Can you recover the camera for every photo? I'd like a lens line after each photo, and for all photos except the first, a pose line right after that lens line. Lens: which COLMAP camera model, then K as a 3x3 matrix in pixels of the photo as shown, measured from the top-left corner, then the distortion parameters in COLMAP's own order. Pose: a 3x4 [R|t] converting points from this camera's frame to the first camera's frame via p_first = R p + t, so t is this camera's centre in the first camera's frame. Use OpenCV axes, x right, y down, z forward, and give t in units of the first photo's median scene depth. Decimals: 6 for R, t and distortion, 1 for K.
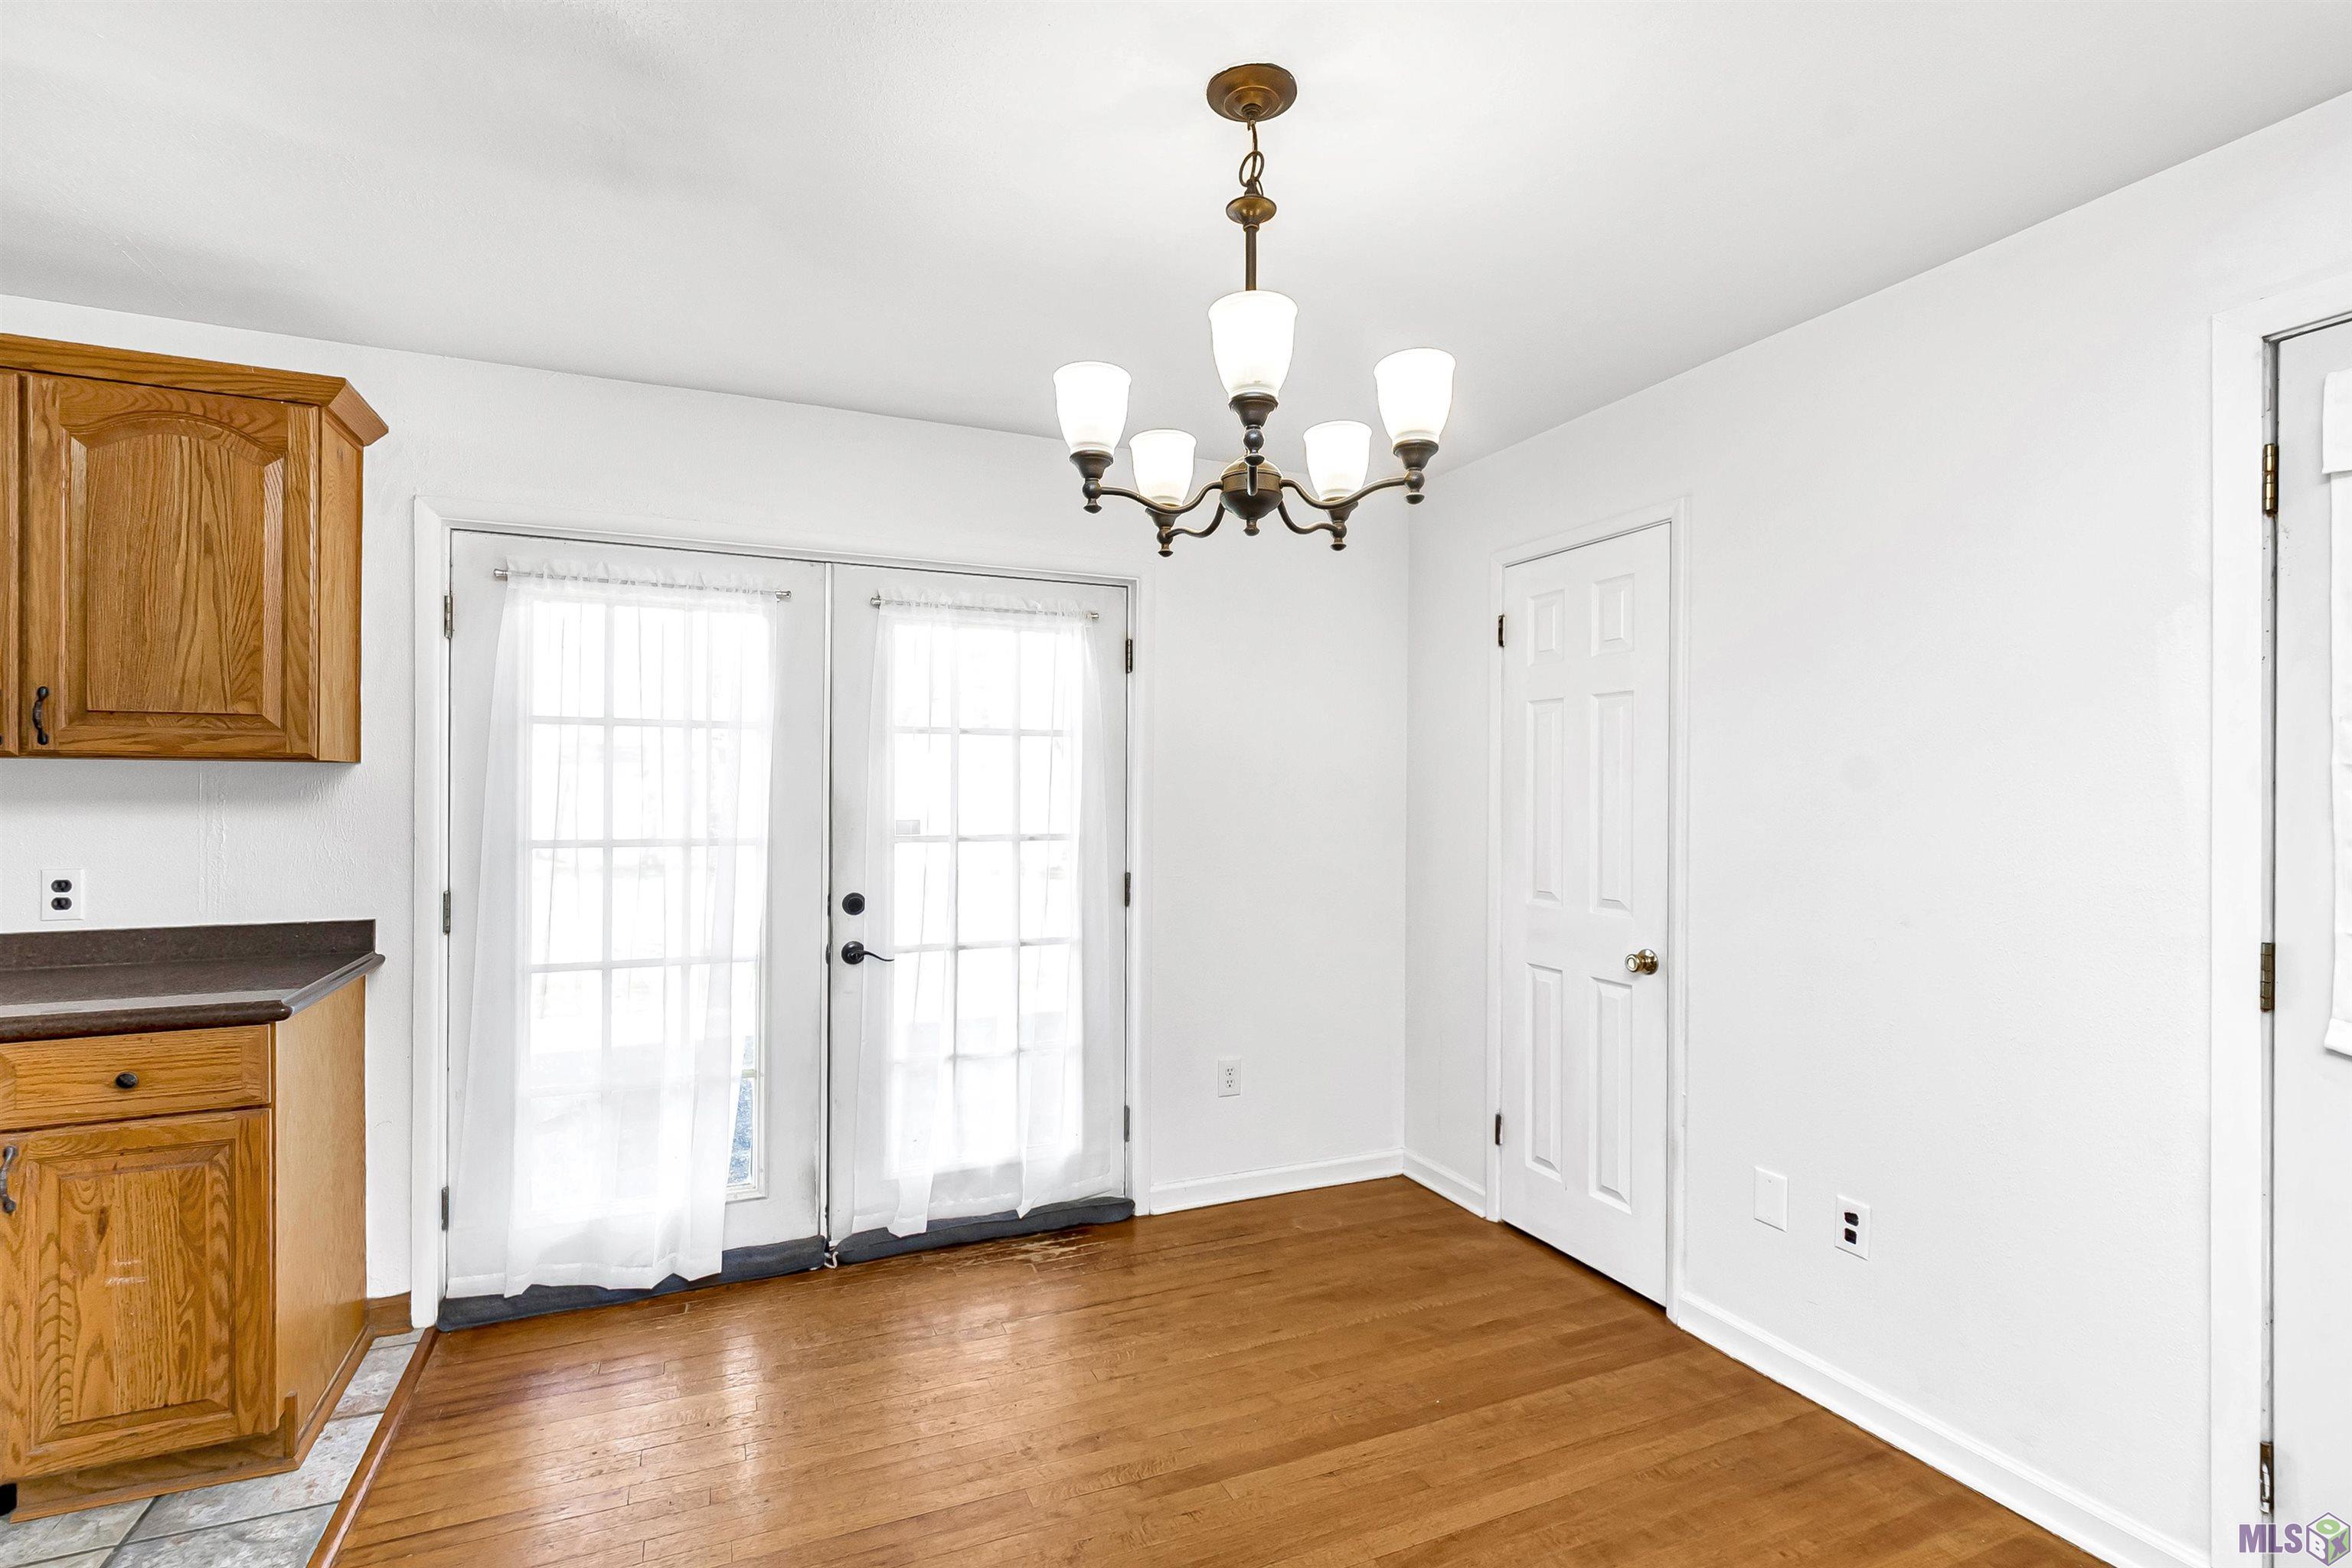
lens RADIAL K [[1073.6, 0, 1185.1], [0, 1073.6, 778.2], [0, 0, 1]] dist [0.001814, 0.000580]
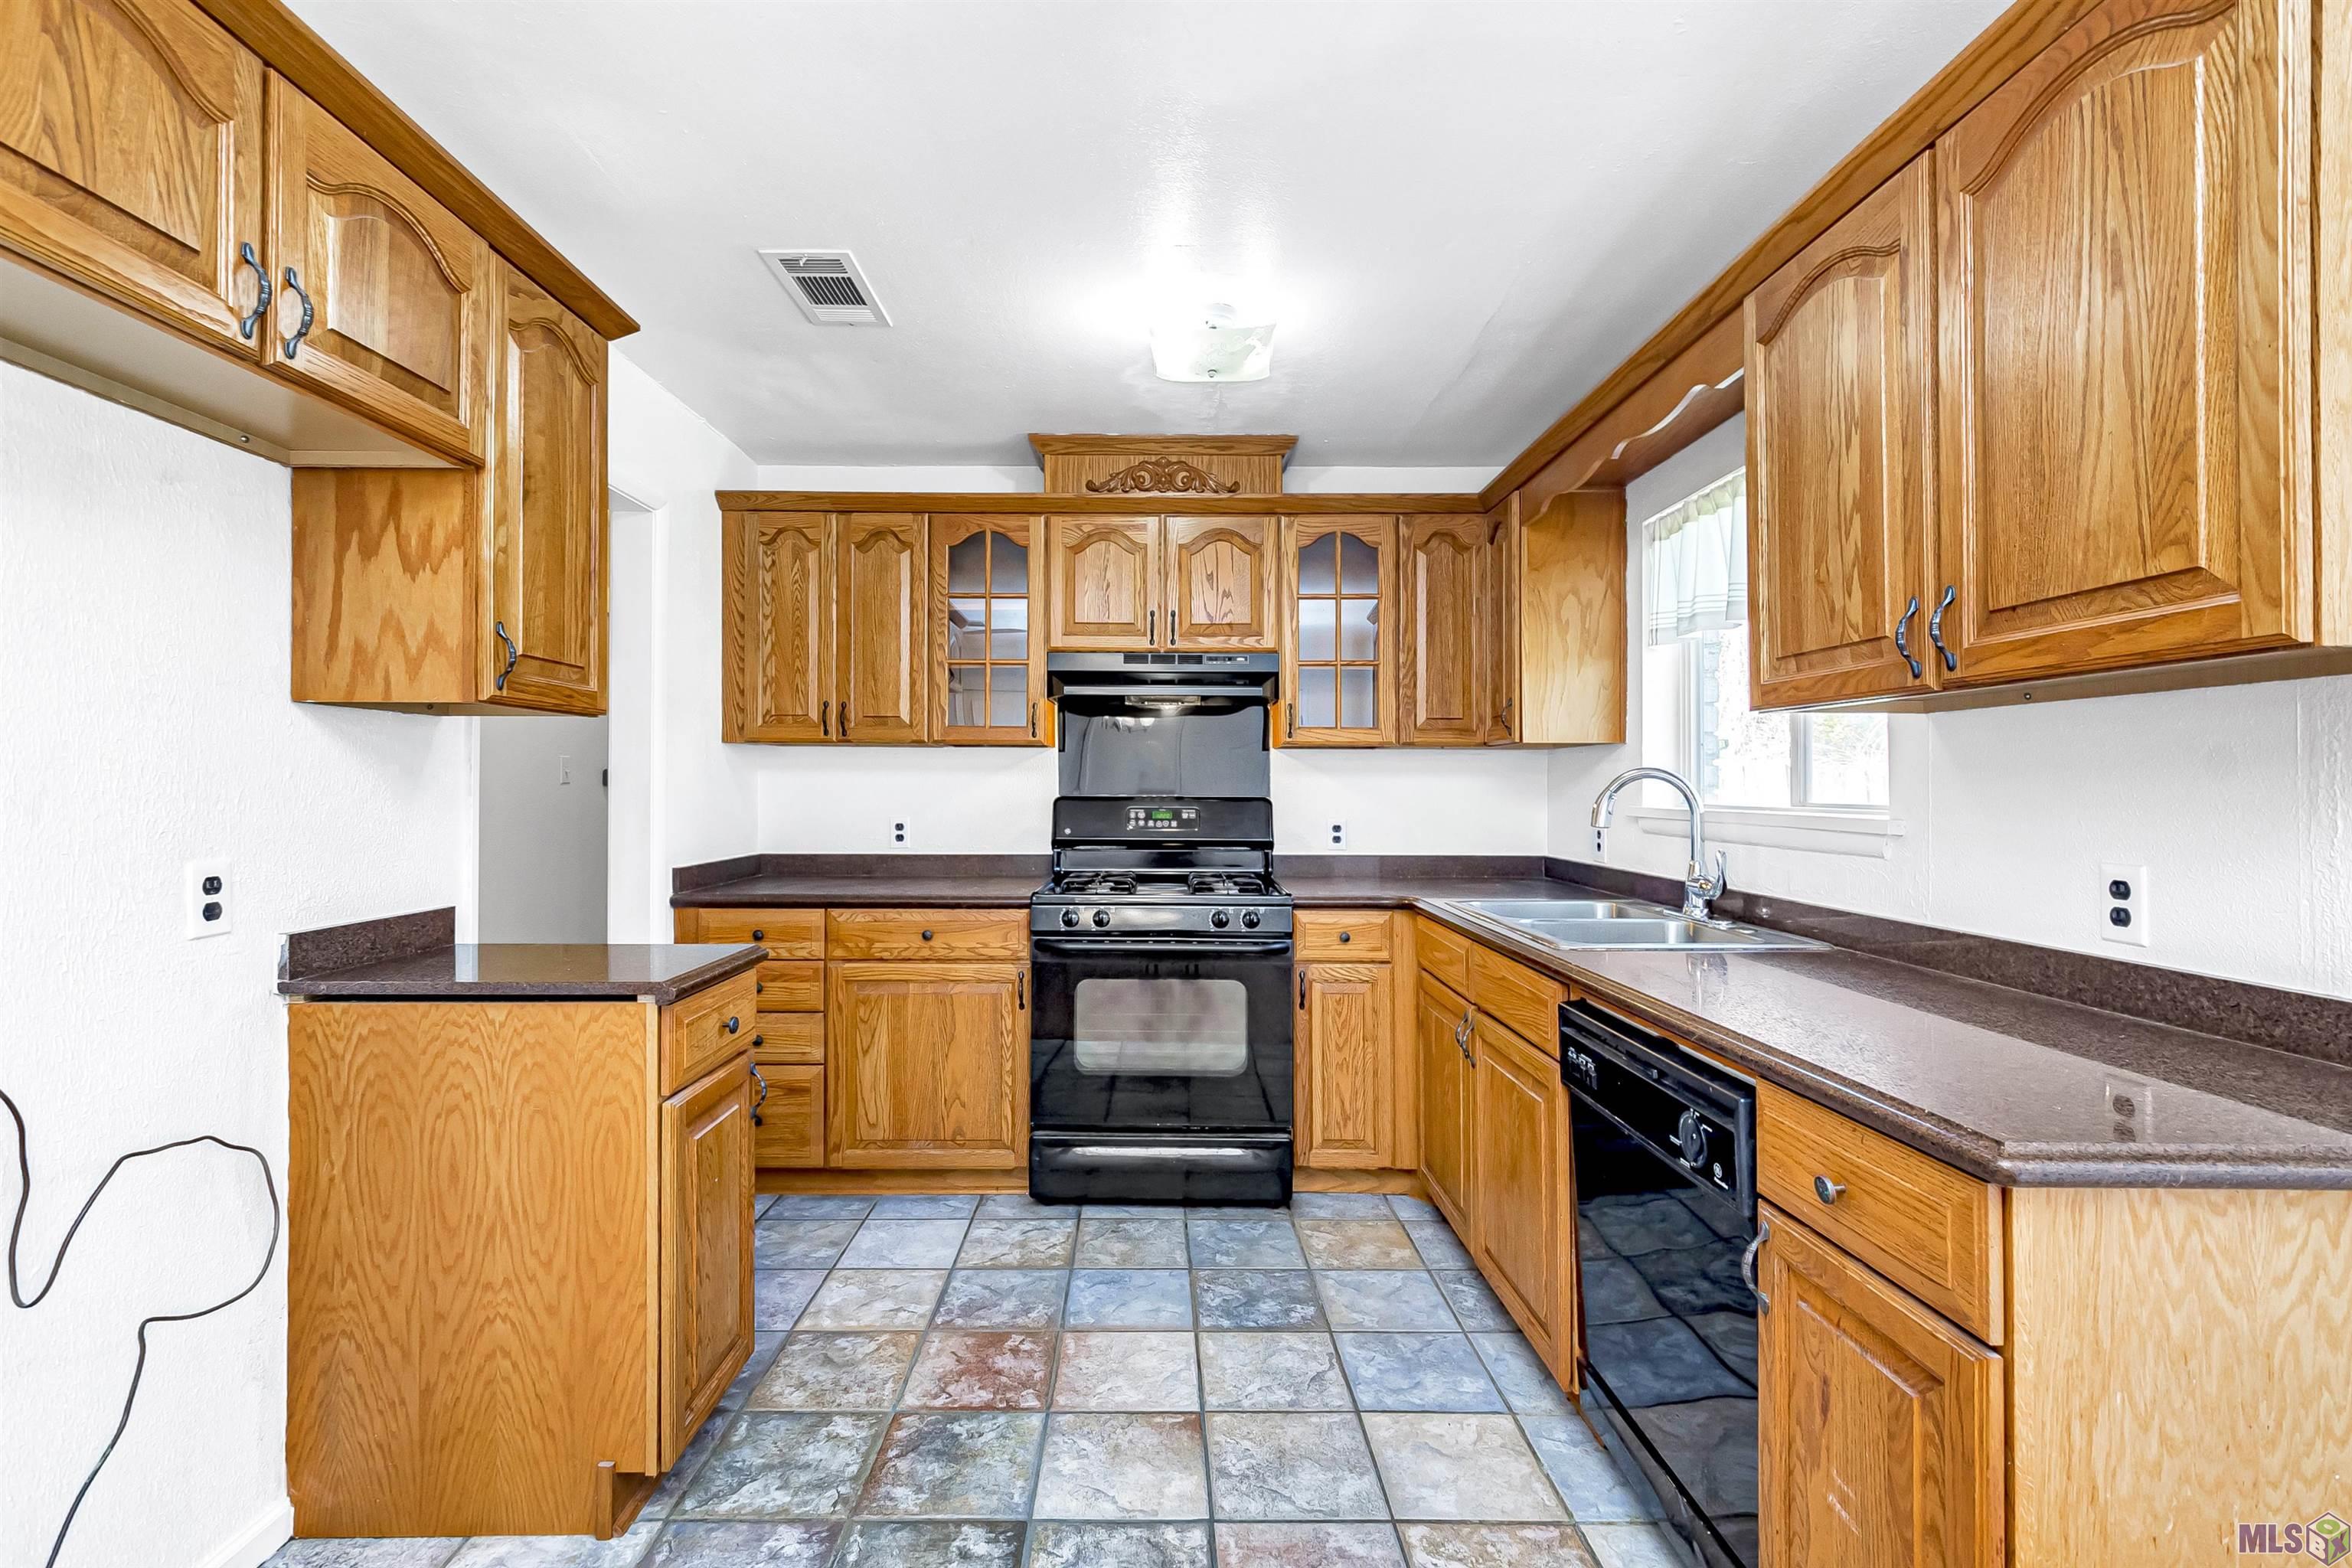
lens RADIAL K [[1073.6, 0, 1169.5], [0, 1073.6, 796.2], [0, 0, 1]] dist [0.001814, 0.000580]
pose [[-0.394116, -0.004371, -0.919050, -0.221072], [0.000169, 0.999988, -0.004828, 0.047700], [0.919061, -0.002058, -0.394110, 0.753431]]
